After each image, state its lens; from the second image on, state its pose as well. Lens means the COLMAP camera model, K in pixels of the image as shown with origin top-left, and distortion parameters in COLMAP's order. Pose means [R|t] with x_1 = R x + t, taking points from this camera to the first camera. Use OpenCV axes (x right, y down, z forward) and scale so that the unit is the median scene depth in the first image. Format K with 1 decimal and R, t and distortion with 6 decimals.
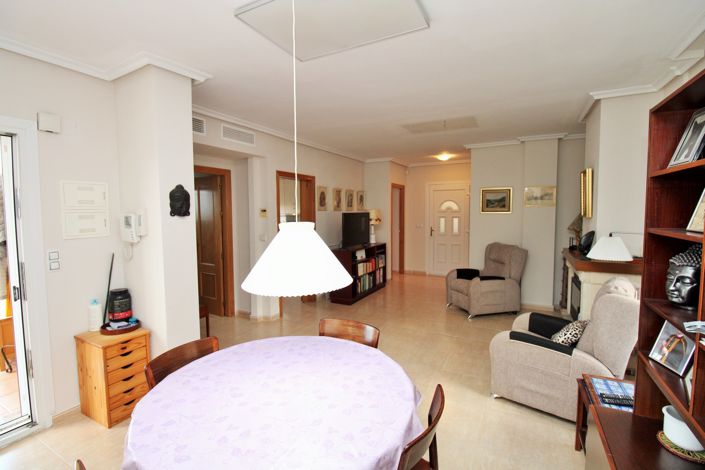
lens RADIAL K [[332.7, 0, 350.2], [0, 332.7, 232.7], [0, 0, 1]] dist [-0.010392, -0.008121]
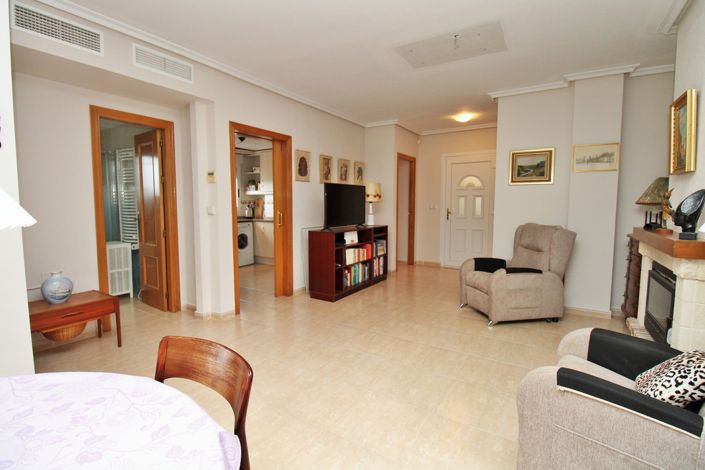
lens RADIAL K [[332.7, 0, 351.3], [0, 332.7, 231.6], [0, 0, 1]] dist [-0.010392, -0.008121]
pose [[0.996948, 0.013955, -0.076808, 0.107921], [-0.012660, 0.999770, 0.017318, 0.043878], [0.077032, -0.016293, 0.996896, 0.253462]]
